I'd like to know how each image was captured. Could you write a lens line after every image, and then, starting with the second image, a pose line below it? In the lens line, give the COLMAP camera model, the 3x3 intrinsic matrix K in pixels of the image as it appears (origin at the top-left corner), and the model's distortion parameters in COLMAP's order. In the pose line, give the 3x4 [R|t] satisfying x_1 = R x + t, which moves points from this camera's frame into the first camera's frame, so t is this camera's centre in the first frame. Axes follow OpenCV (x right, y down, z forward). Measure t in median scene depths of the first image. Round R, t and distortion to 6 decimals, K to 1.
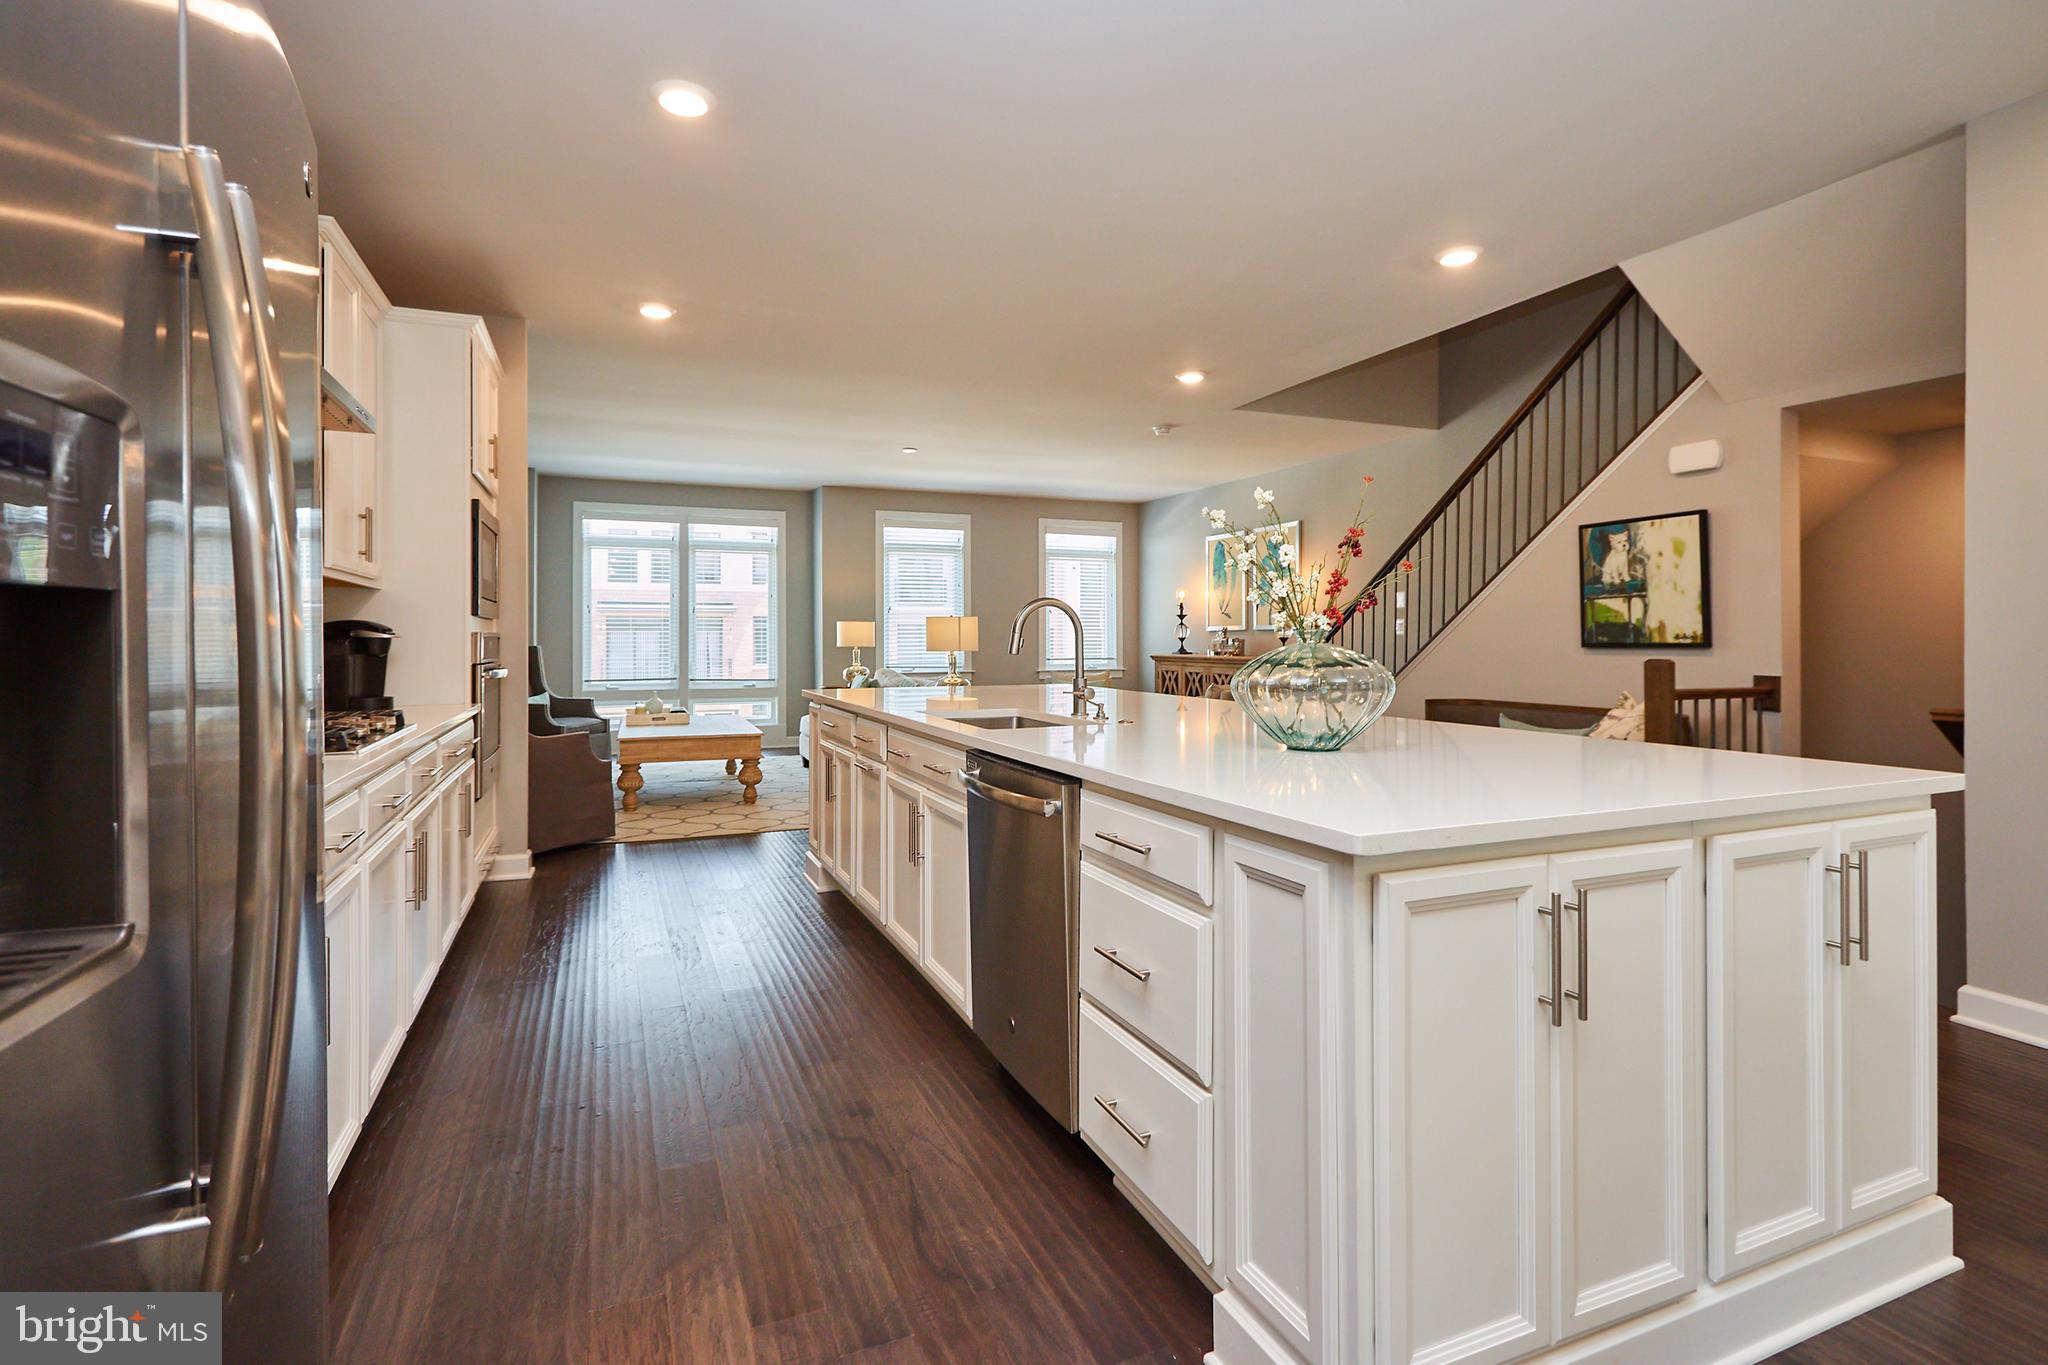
lens RADIAL K [[970.8, 0, 1027.9], [0, 970.8, 640.3], [0, 0, 1]] dist [0.000409, 0.000233]
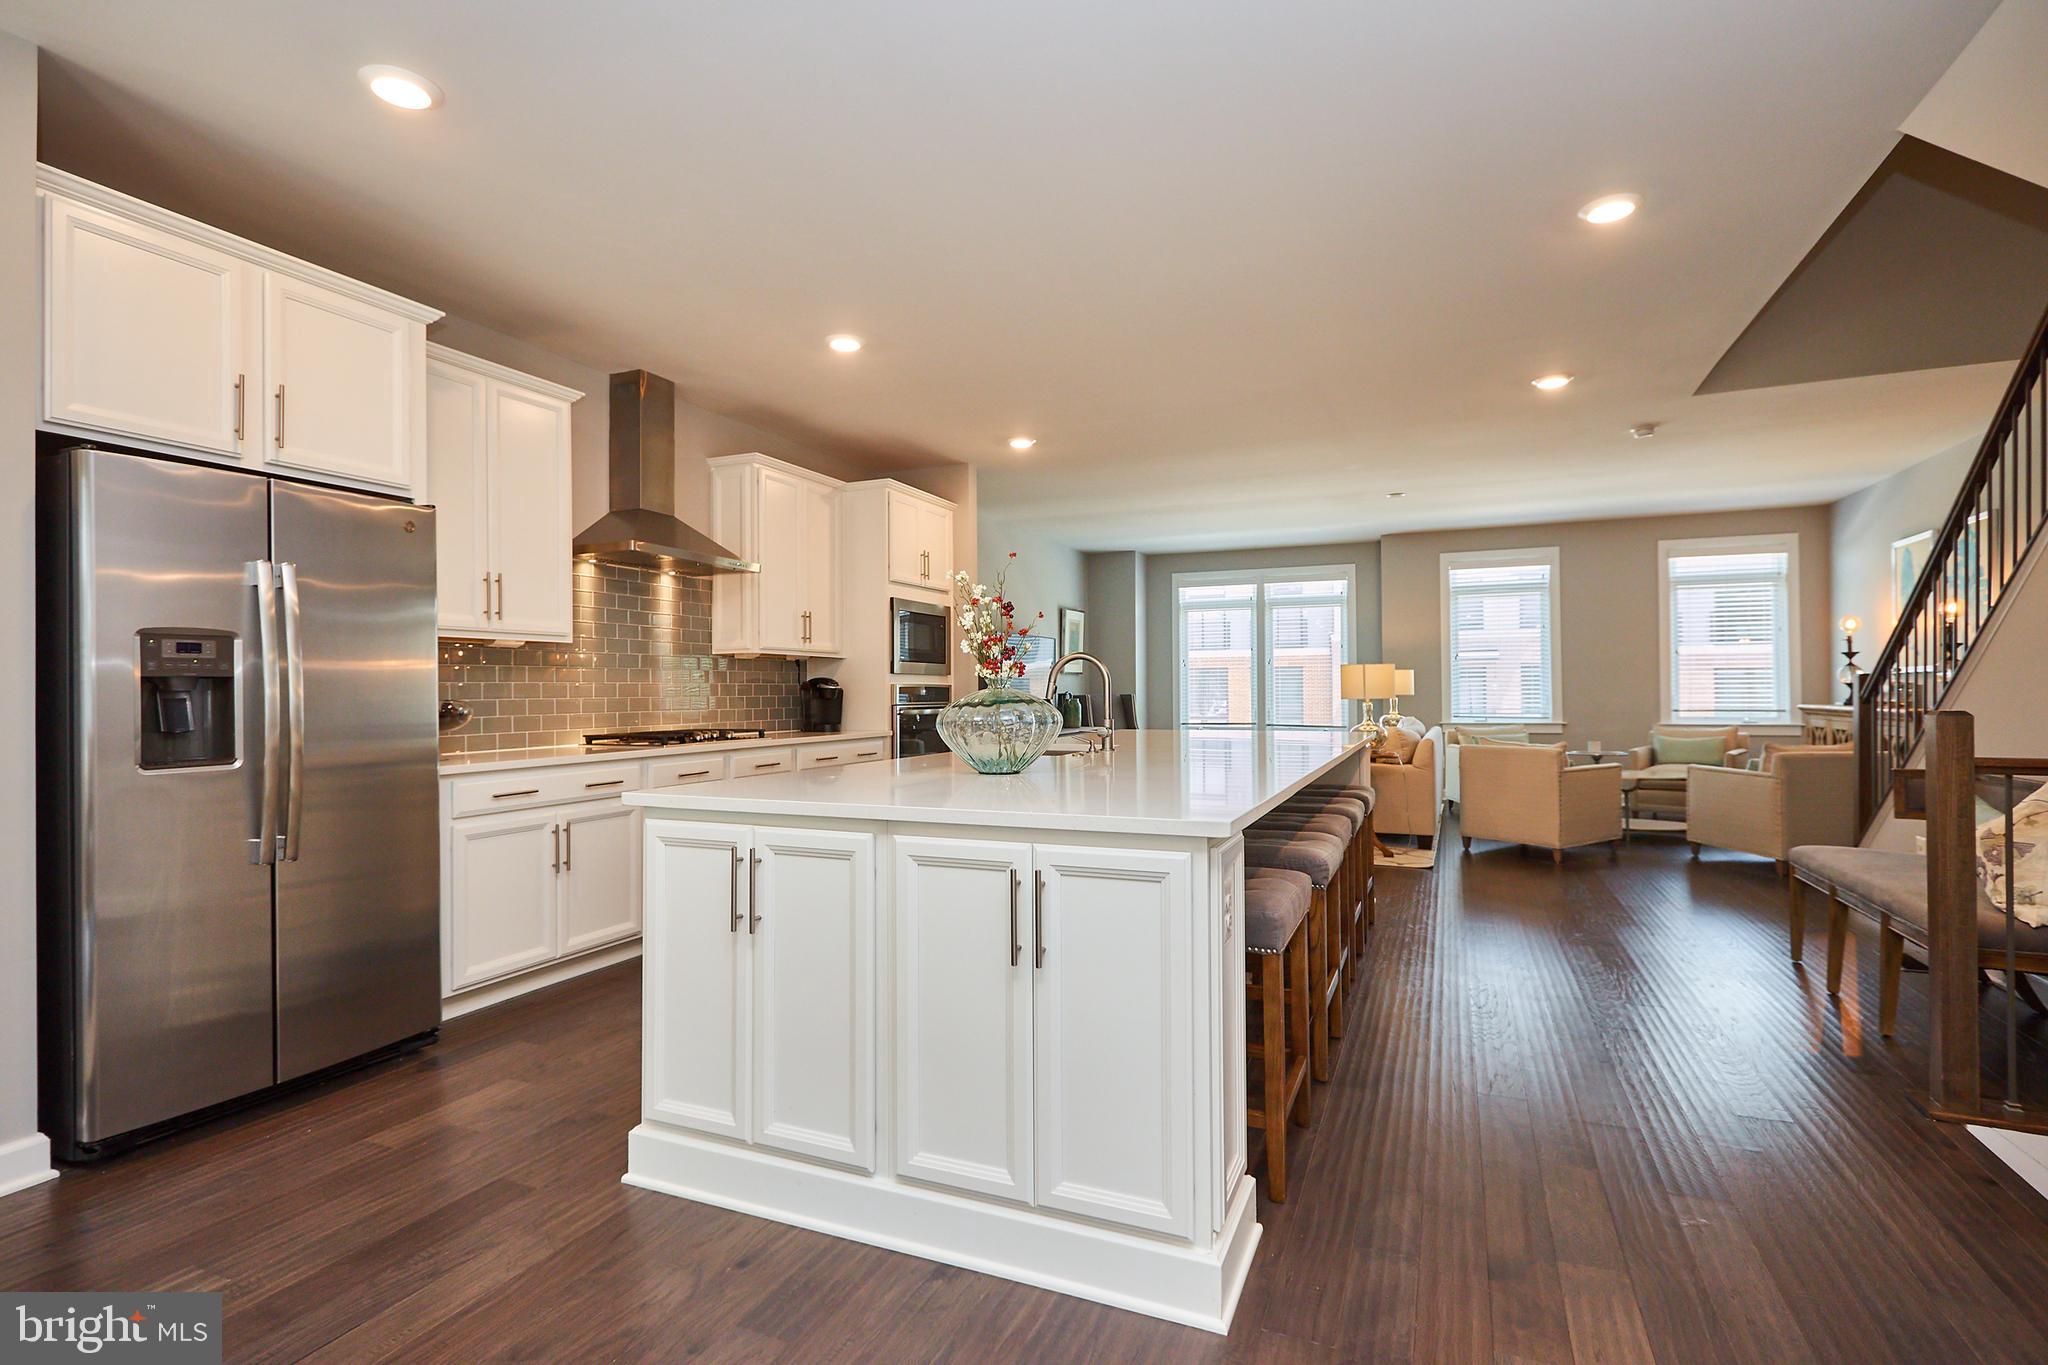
lens RADIAL K [[985.9, 0, 1029.5], [0, 985.9, 684.5], [0, 0, 1]] dist [0.001197, 0.000863]
pose [[0.686905, -0.007761, -0.726706, 0.292211], [0.003822, 0.999968, -0.007066, 0.001381], [0.726737, 0.002076, 0.686912, 0.035965]]
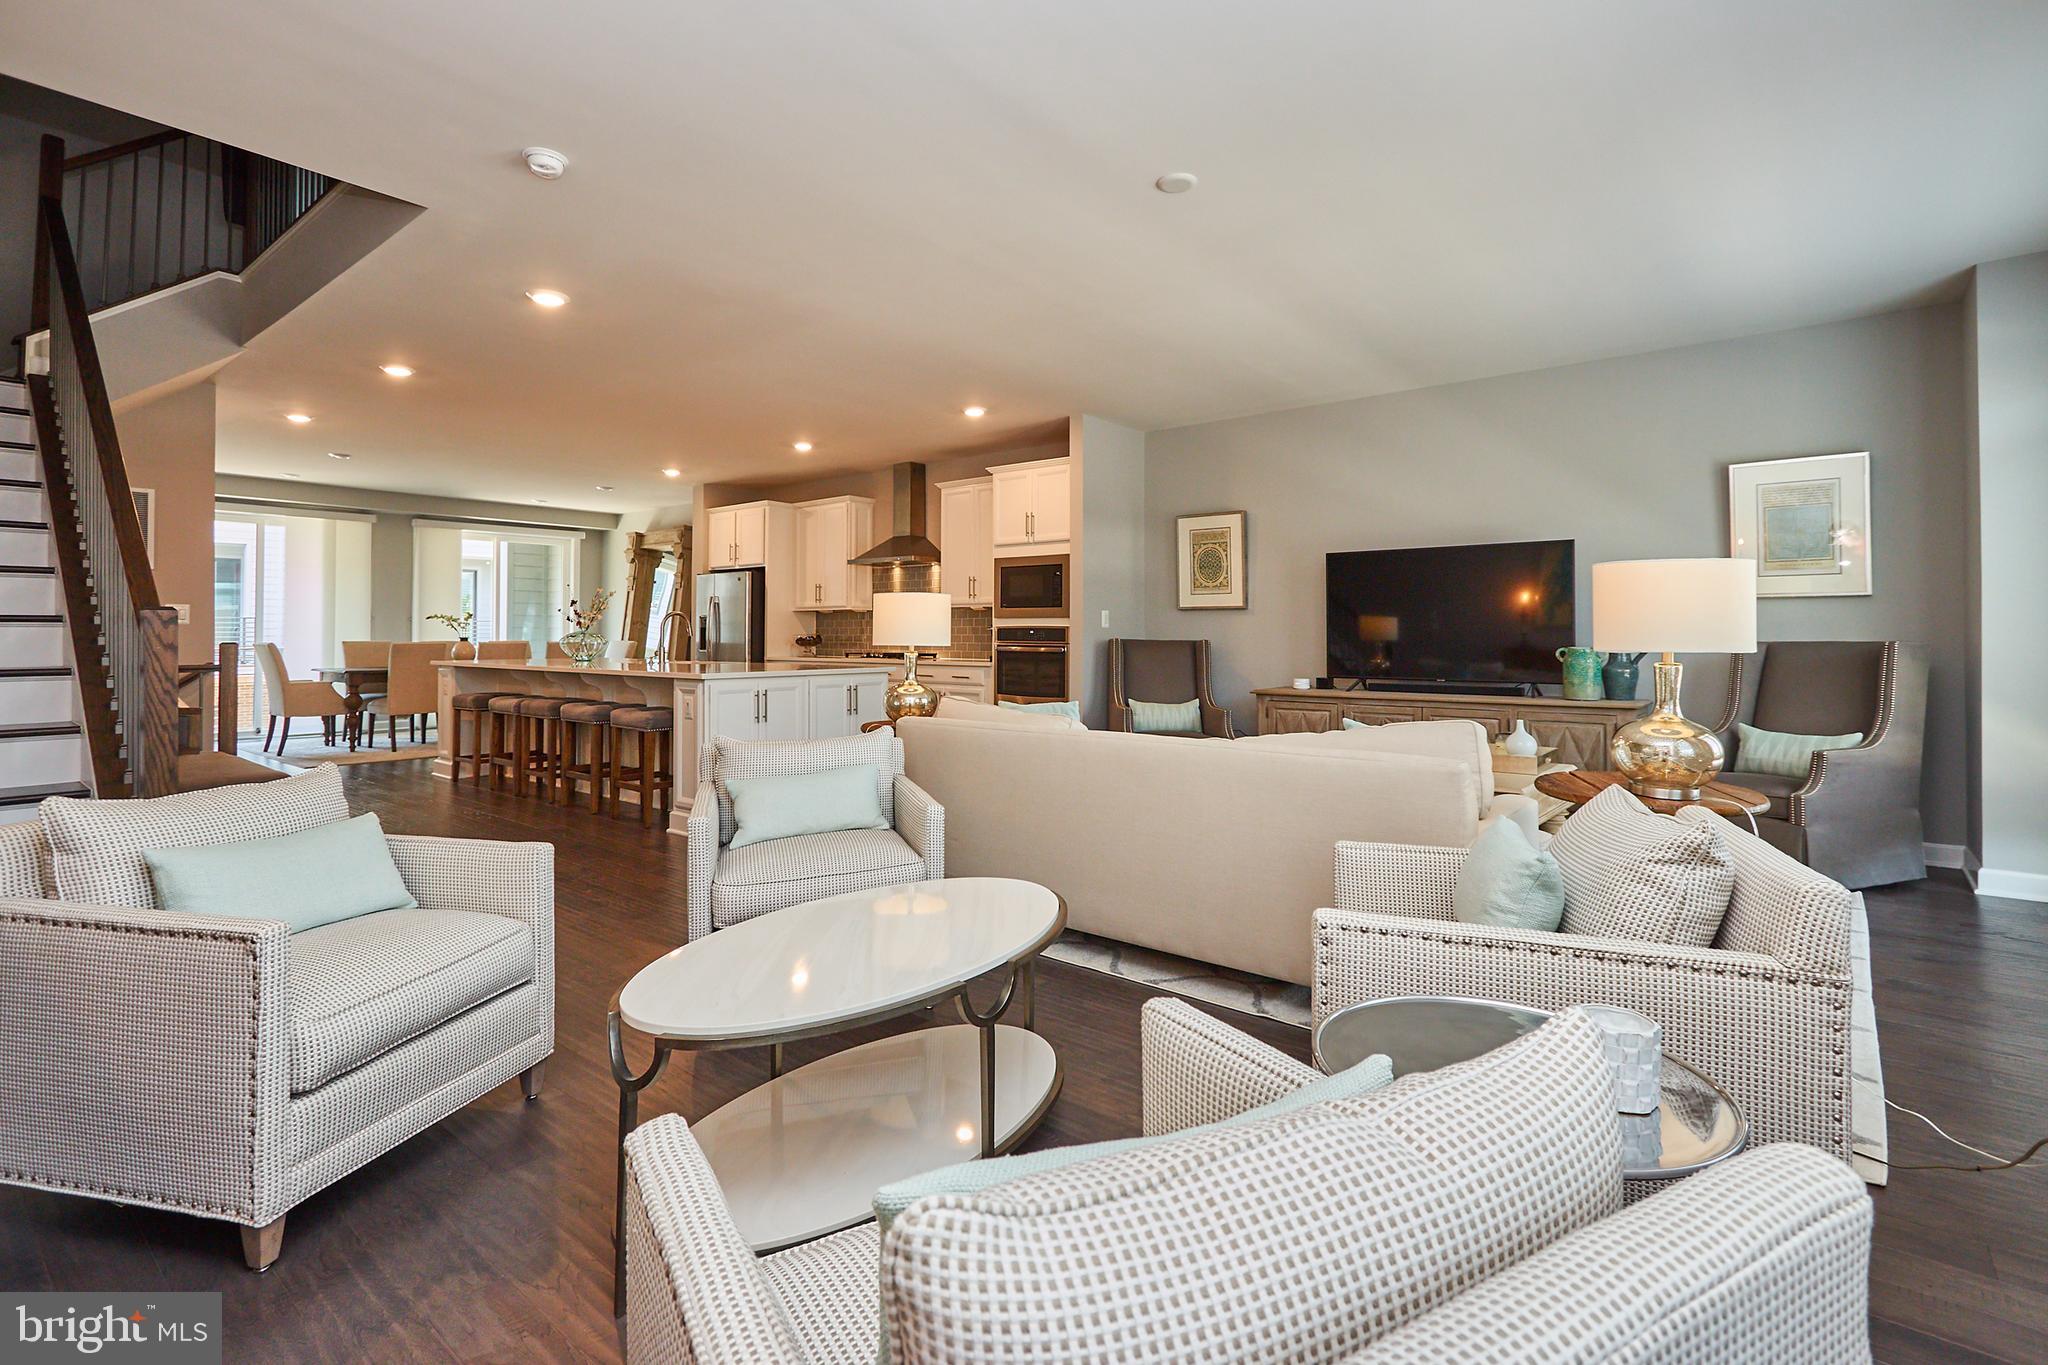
lens RADIAL K [[961.2, 0, 1024.9], [0, 961.2, 620.4], [0, 0, 1]] dist [0.008383, 0.000158]
pose [[-0.890778, -0.007790, -0.454373, 0.106323], [-0.002137, 0.999914, -0.012953, 0.001661], [0.454434, -0.010568, -0.890718, 1.131974]]
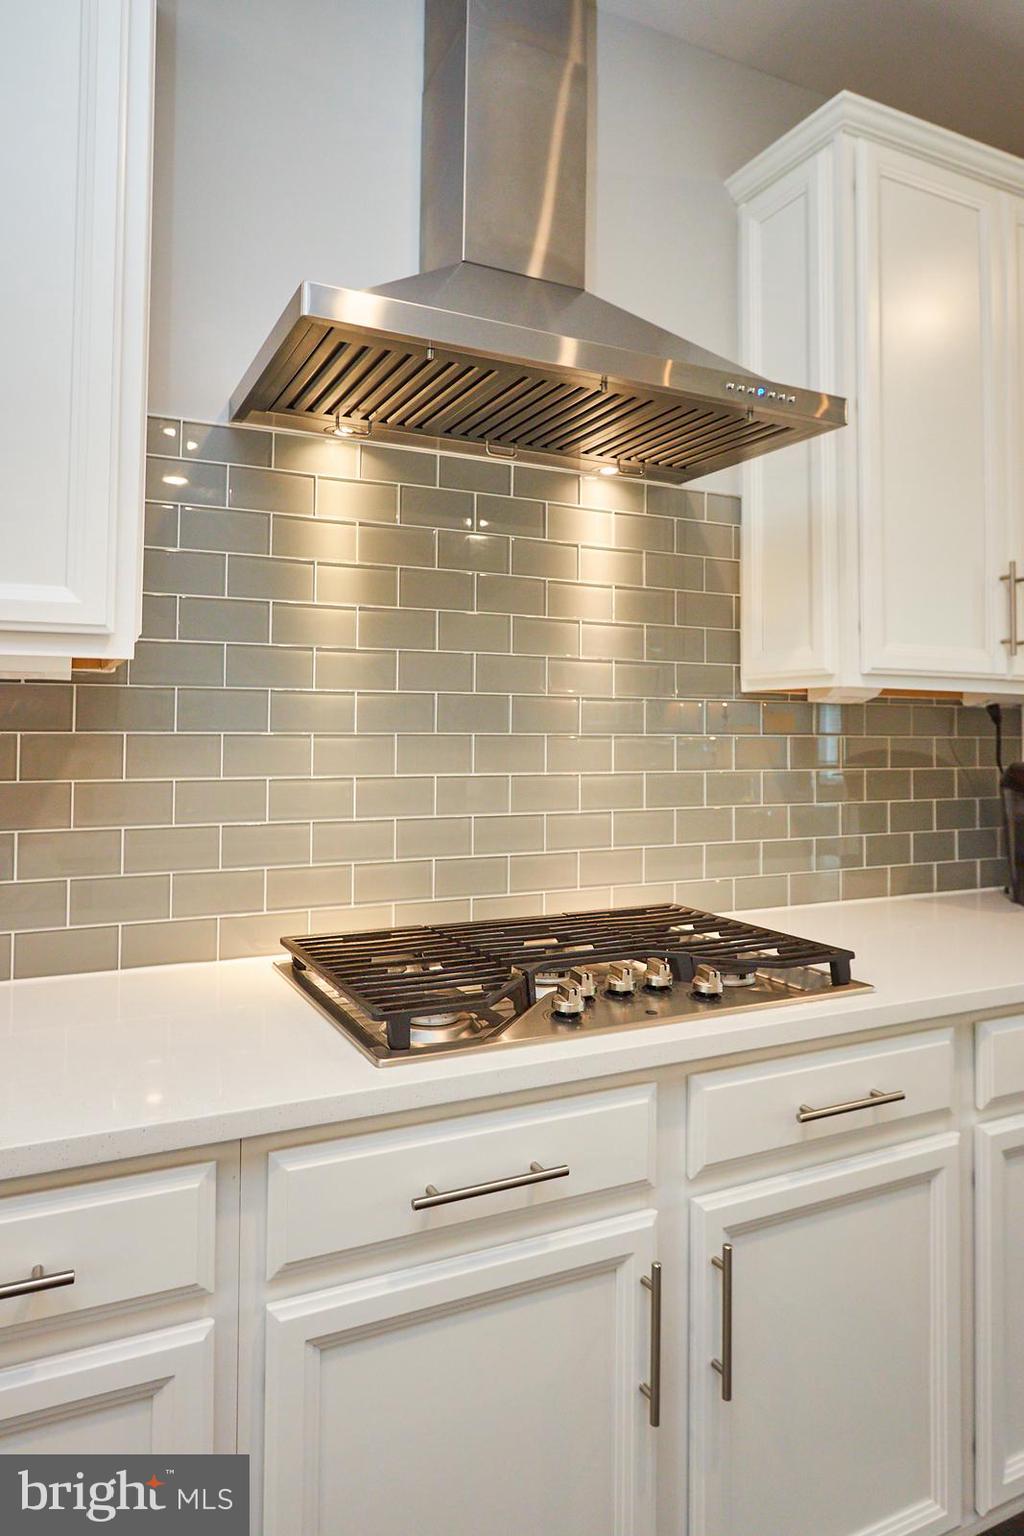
lens RADIAL K [[992.1, 0, 510.1], [0, 992.1, 690.1], [0, 0, 1]] dist [0.003162, 0.000283]
pose [[0.049378, -0.035691, -0.998142, -0.039857], [-0.011290, 0.999278, -0.036290, -0.013118], [0.998716, 0.013061, 0.048939, 0.236138]]
